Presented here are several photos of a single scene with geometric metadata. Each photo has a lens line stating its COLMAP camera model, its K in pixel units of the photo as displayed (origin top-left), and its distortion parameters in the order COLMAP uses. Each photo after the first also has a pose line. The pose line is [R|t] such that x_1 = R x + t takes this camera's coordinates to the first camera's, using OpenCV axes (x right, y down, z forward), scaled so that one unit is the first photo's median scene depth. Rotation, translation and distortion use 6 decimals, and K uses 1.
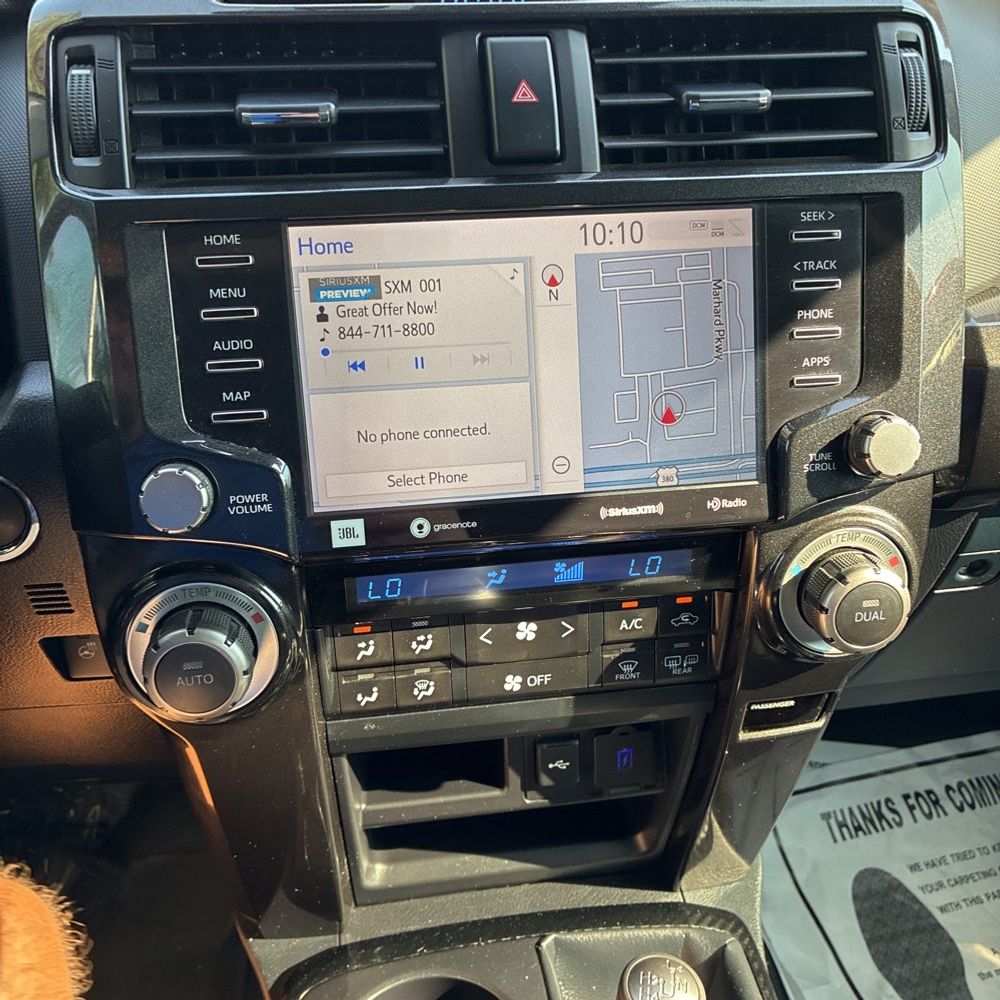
lens RADIAL K [[1050.9, 0, 500.0], [0, 1050.9, 500.0], [0, 0, 1]] dist [0.209466, -0.380767]
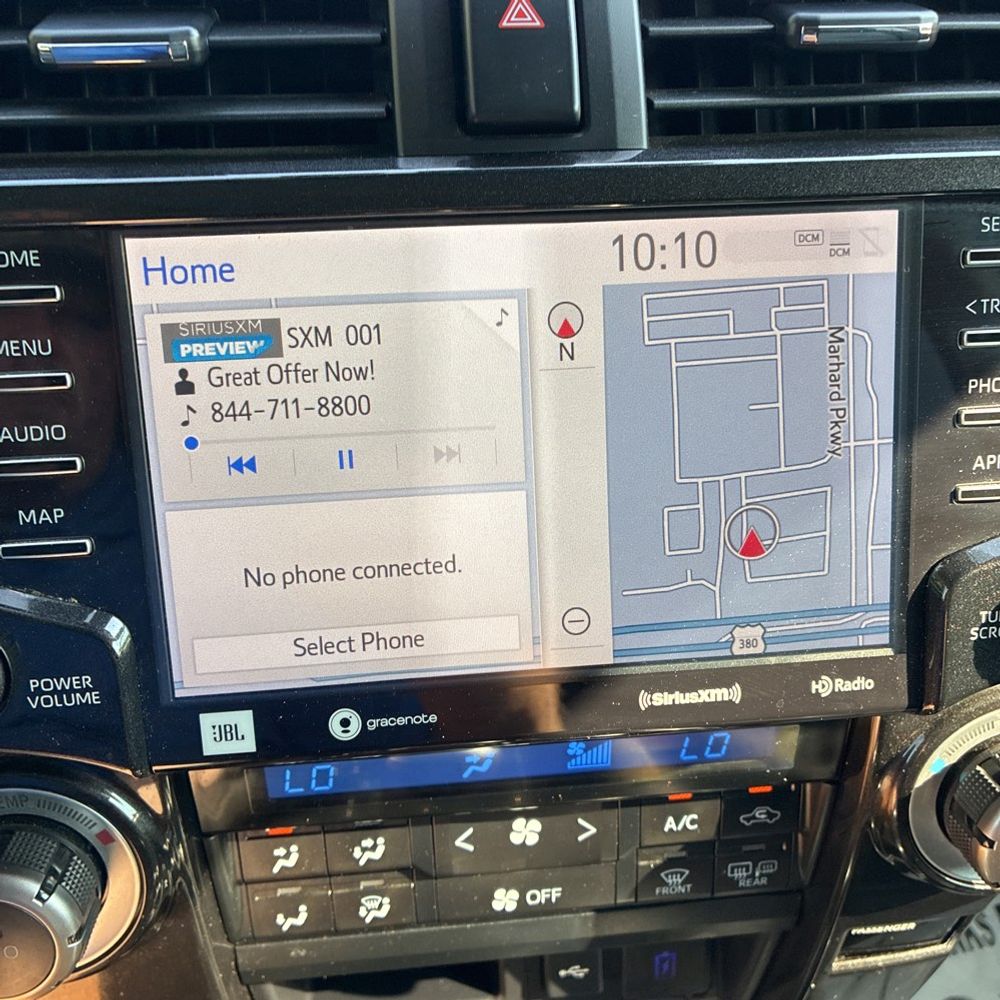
lens RADIAL K [[1089.4, 0, 495.6], [0, 1089.4, 531.8], [0, 0, 1]] dist [0.063794, 0.009162]
pose [[0.999266, 0.016235, -0.034686, 0.032212], [-0.014872, 0.999121, 0.039194, -0.111035], [0.035292, -0.038649, 0.998629, 0.359811]]
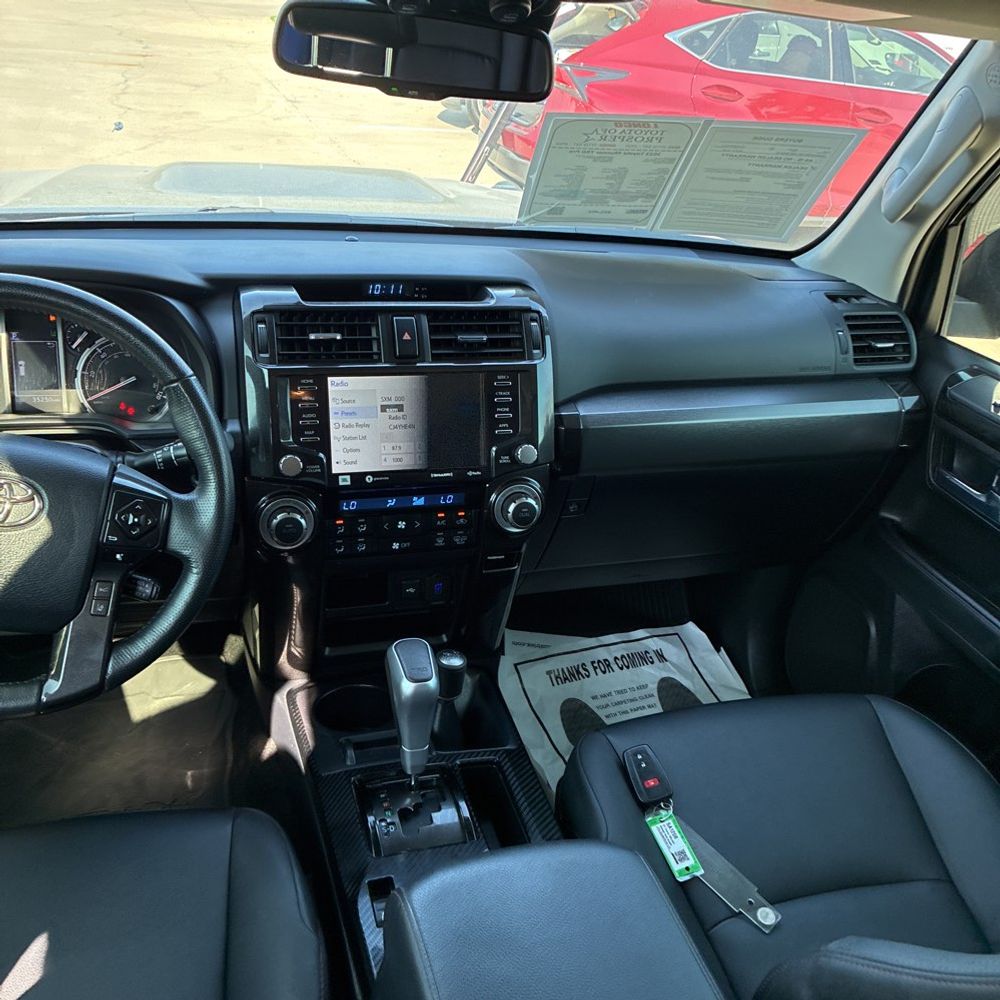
lens RADIAL K [[1089.4, 0, 495.6], [0, 1089.4, 531.8], [0, 0, 1]] dist [0.063794, 0.009162]
pose [[0.986174, 0.007039, 0.165561, -0.224847], [-0.005076, 0.999912, -0.012275, 0.203521], [-0.165632, 0.011265, 0.986123, -1.986998]]
